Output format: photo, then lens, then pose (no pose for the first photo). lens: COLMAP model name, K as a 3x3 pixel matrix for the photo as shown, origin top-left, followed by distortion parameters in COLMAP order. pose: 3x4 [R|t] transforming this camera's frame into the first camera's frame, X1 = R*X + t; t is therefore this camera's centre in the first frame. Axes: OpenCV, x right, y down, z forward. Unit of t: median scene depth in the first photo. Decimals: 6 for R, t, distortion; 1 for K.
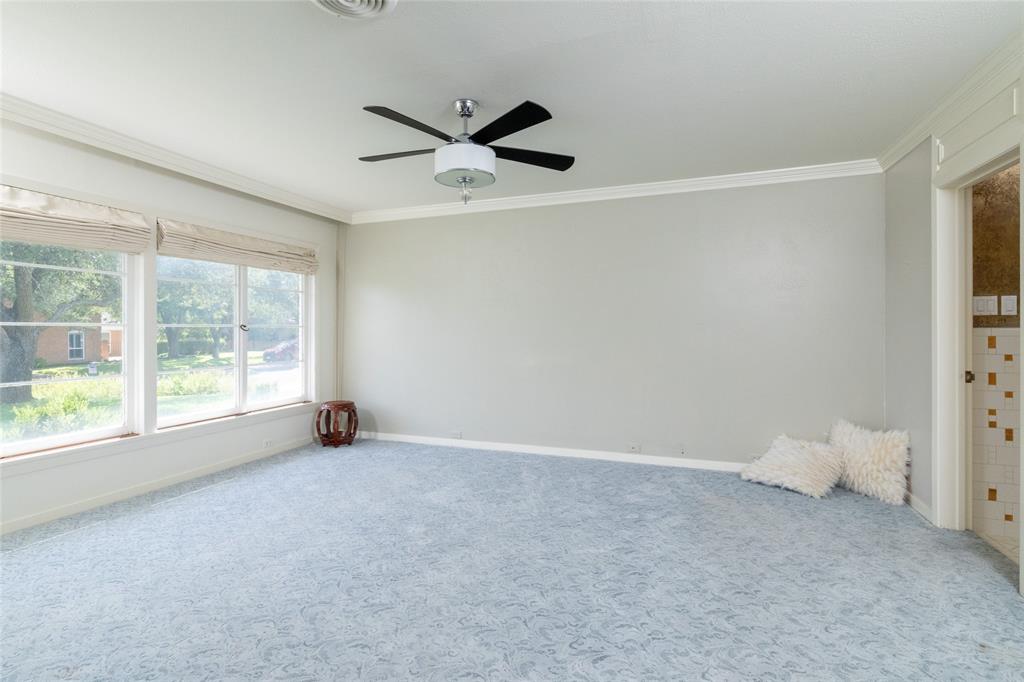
lens RADIAL K [[487.9, 0, 510.4], [0, 487.9, 328.6], [0, 0, 1]] dist [0.003612, -0.000407]
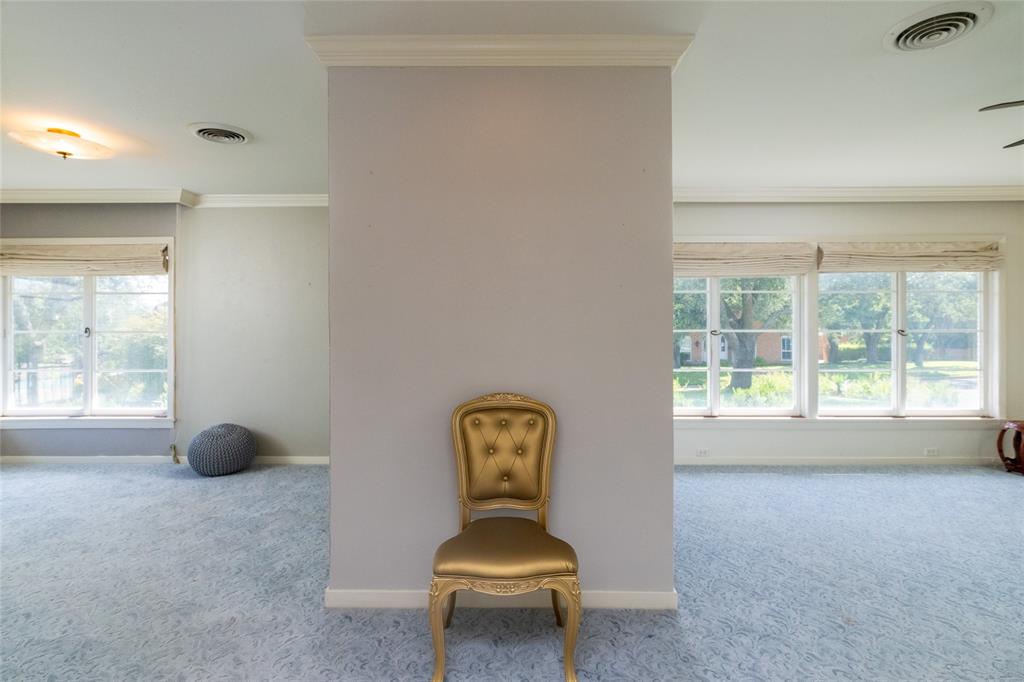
lens RADIAL K [[528.6, 0, 511.5], [0, 528.6, 338.2], [0, 0, 1]] dist [0.000610, 0.000970]
pose [[0.342513, 0.004254, -0.939503, 0.186946], [0.003530, 0.999977, 0.005814, 0.000477], [0.939506, -0.005308, 0.342490, -0.127170]]
